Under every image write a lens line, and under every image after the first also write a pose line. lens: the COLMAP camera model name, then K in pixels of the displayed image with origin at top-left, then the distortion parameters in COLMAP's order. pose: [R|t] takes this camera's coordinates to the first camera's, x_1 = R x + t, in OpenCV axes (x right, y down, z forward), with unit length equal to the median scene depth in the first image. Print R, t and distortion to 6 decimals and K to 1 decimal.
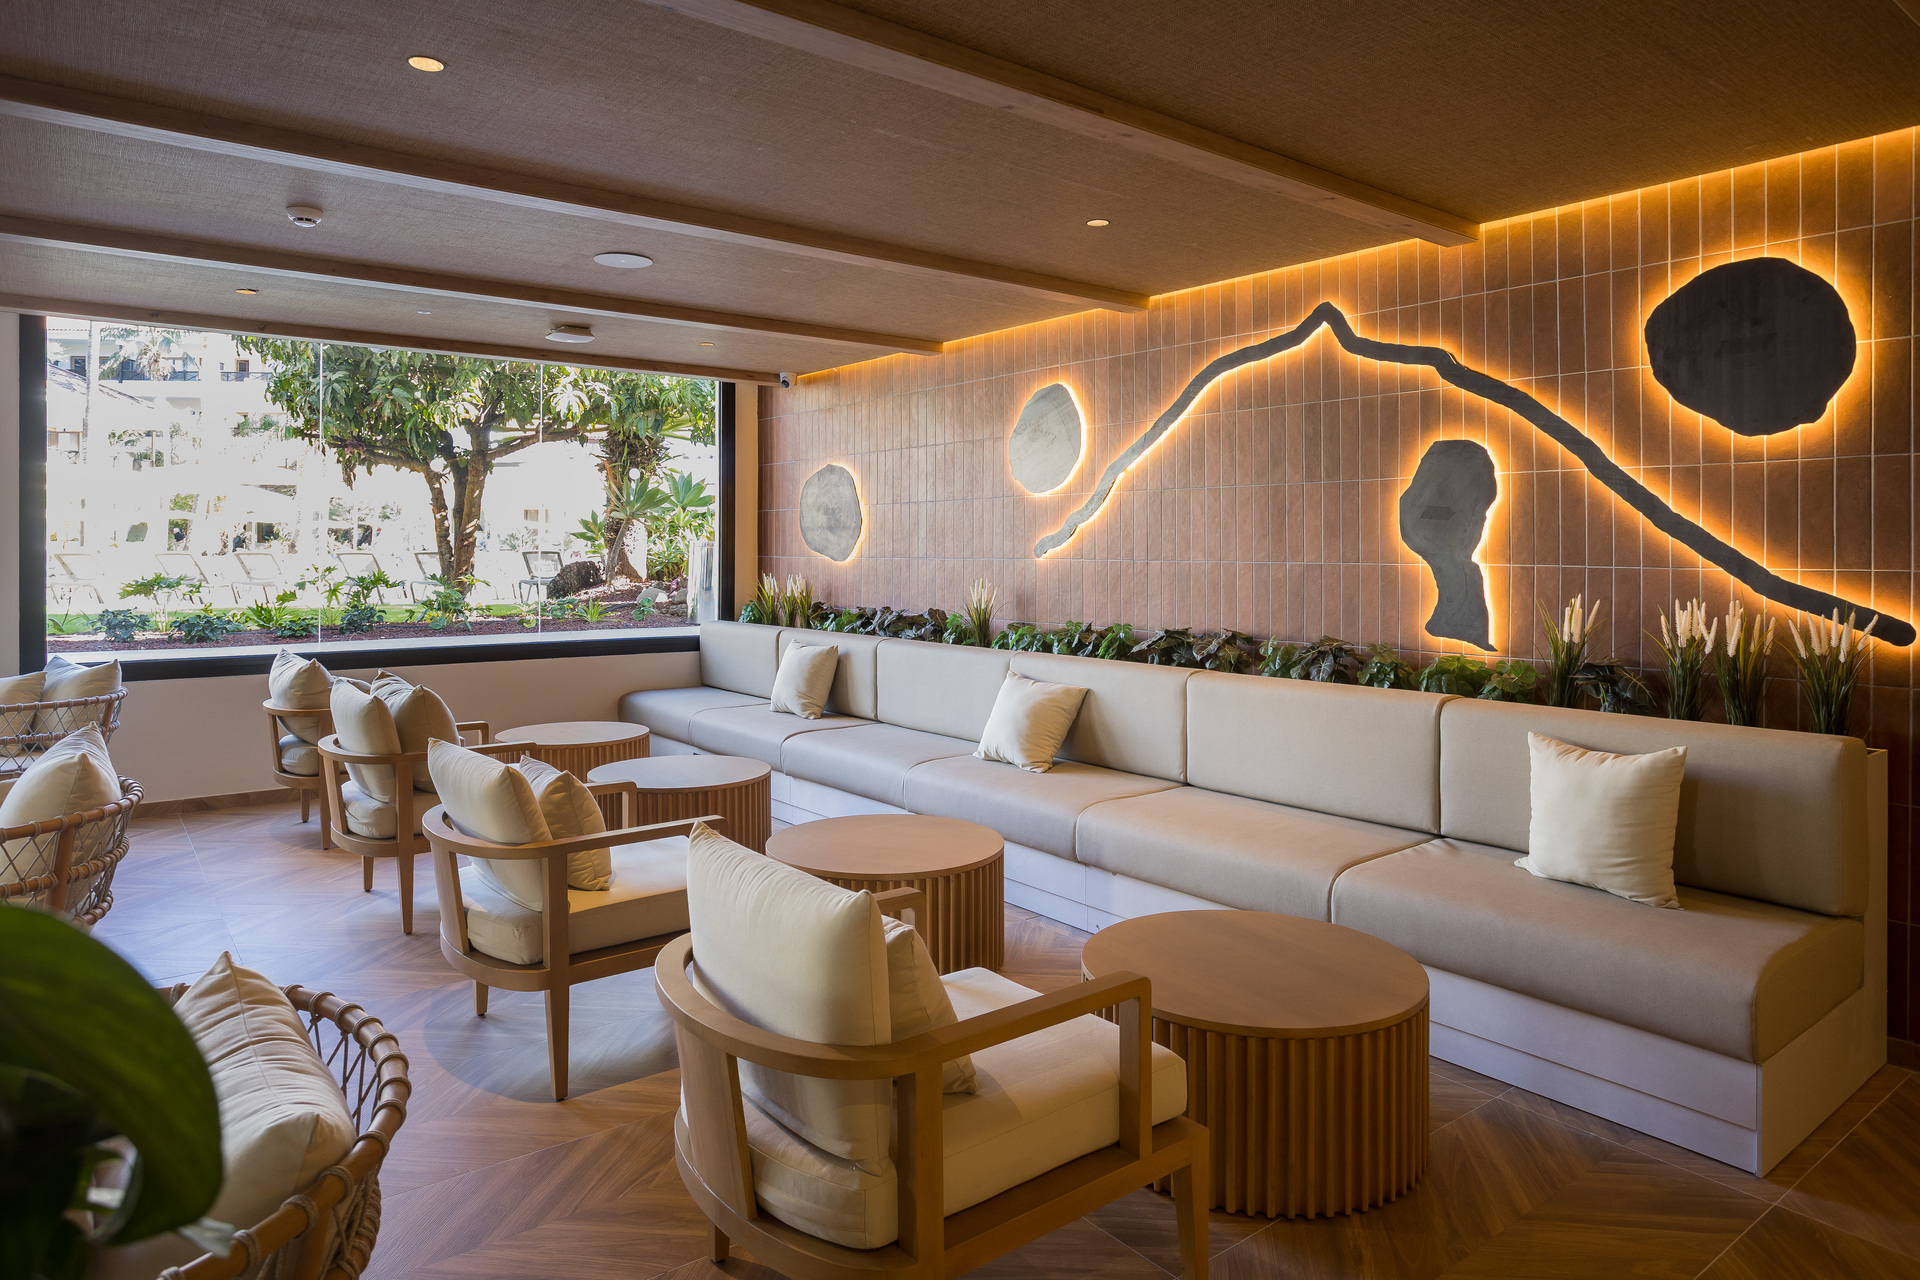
lens RADIAL K [[1183.0, 0, 976.9], [0, 1183.0, 569.8], [0, 0, 1]] dist [0.010485, 0.008408]
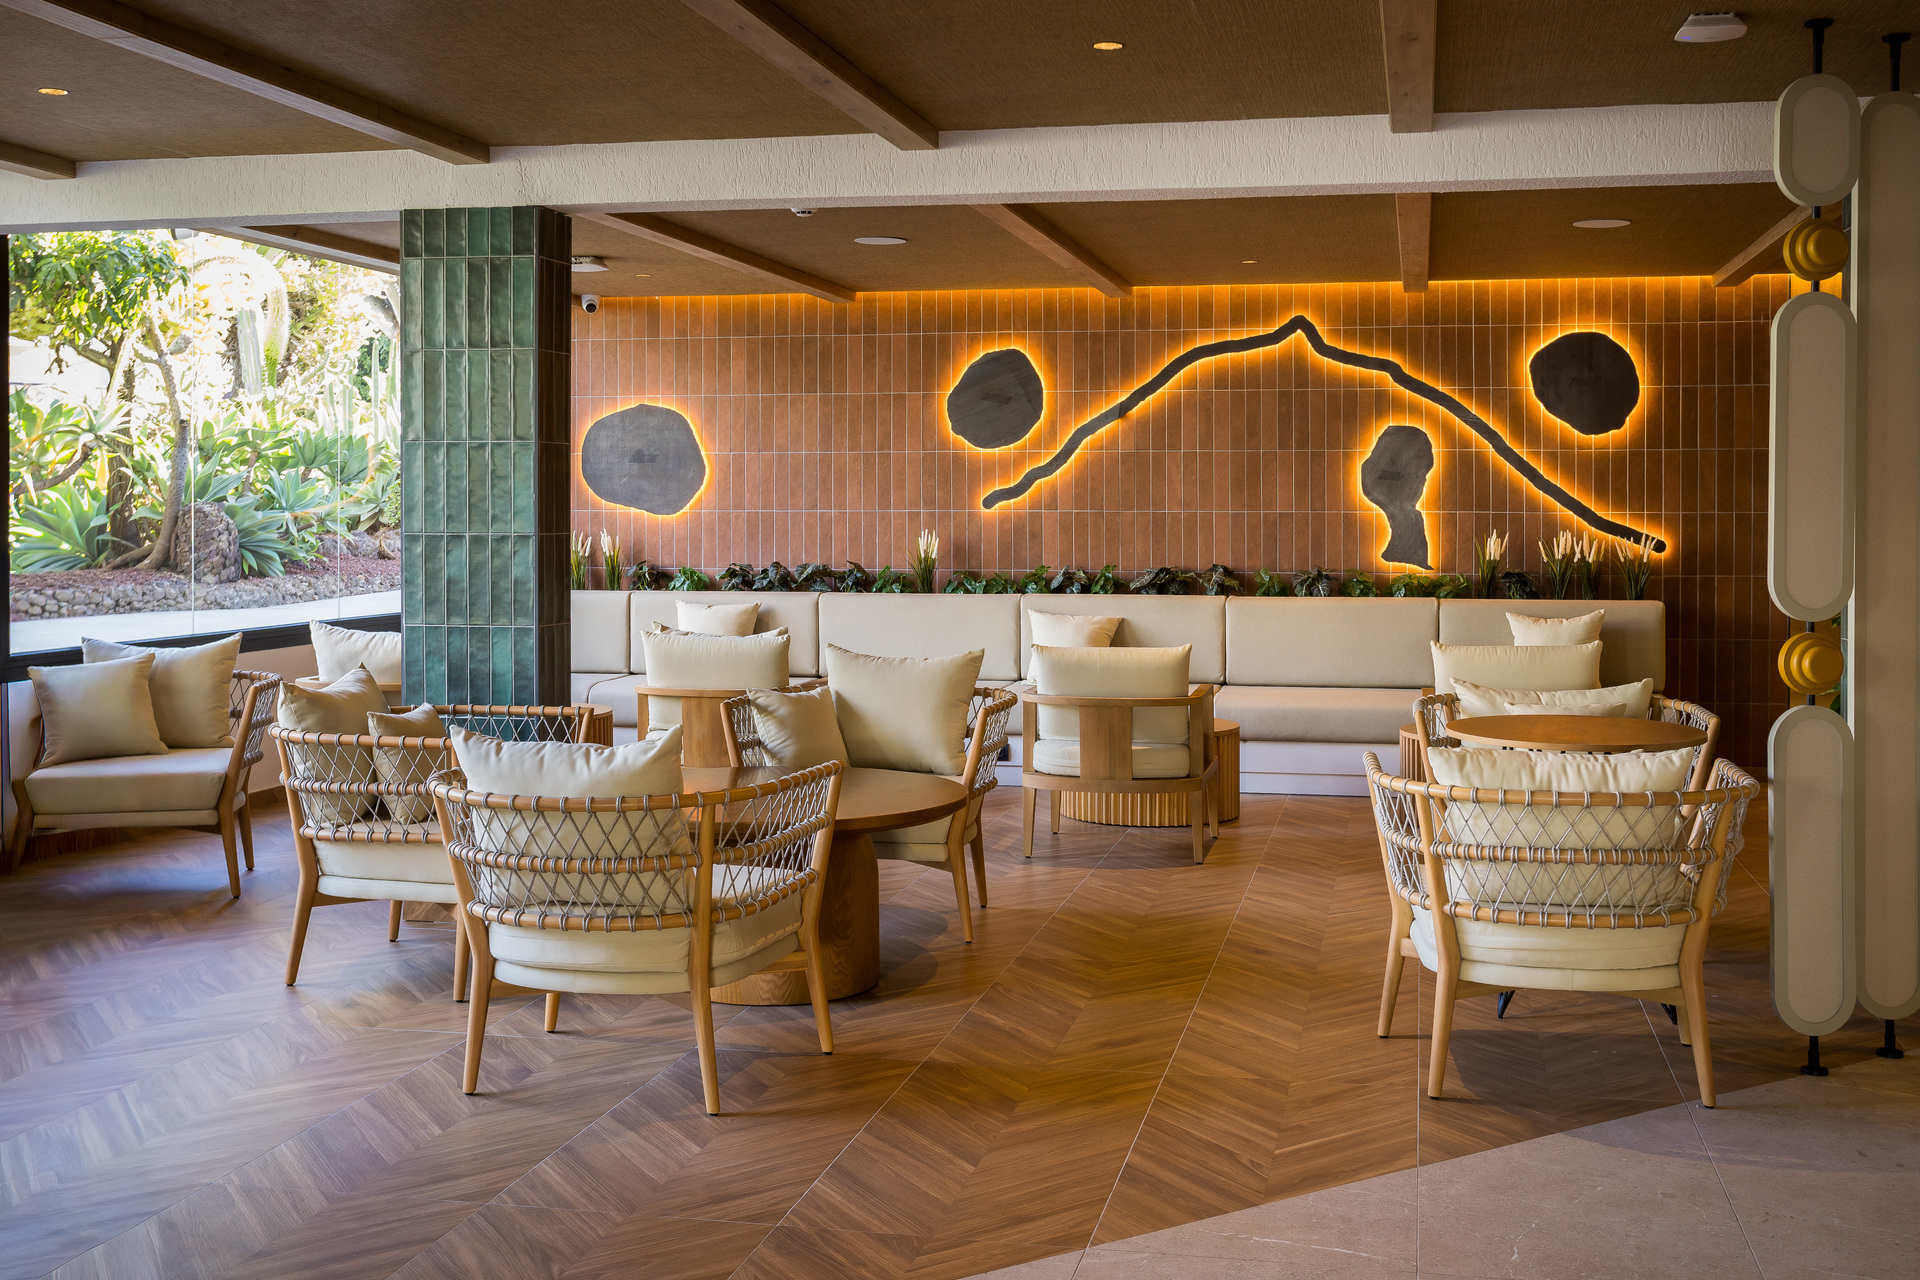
lens RADIAL K [[1923.8, 0, 958.2], [0, 1923.8, 634.4], [0, 0, 1]] dist [0.010797, 0.000000]
pose [[0.753835, -0.040779, 0.655798, -1.541292], [0.011041, 0.998718, 0.049410, 0.023046], [-0.656972, -0.030006, 0.753318, -0.418288]]
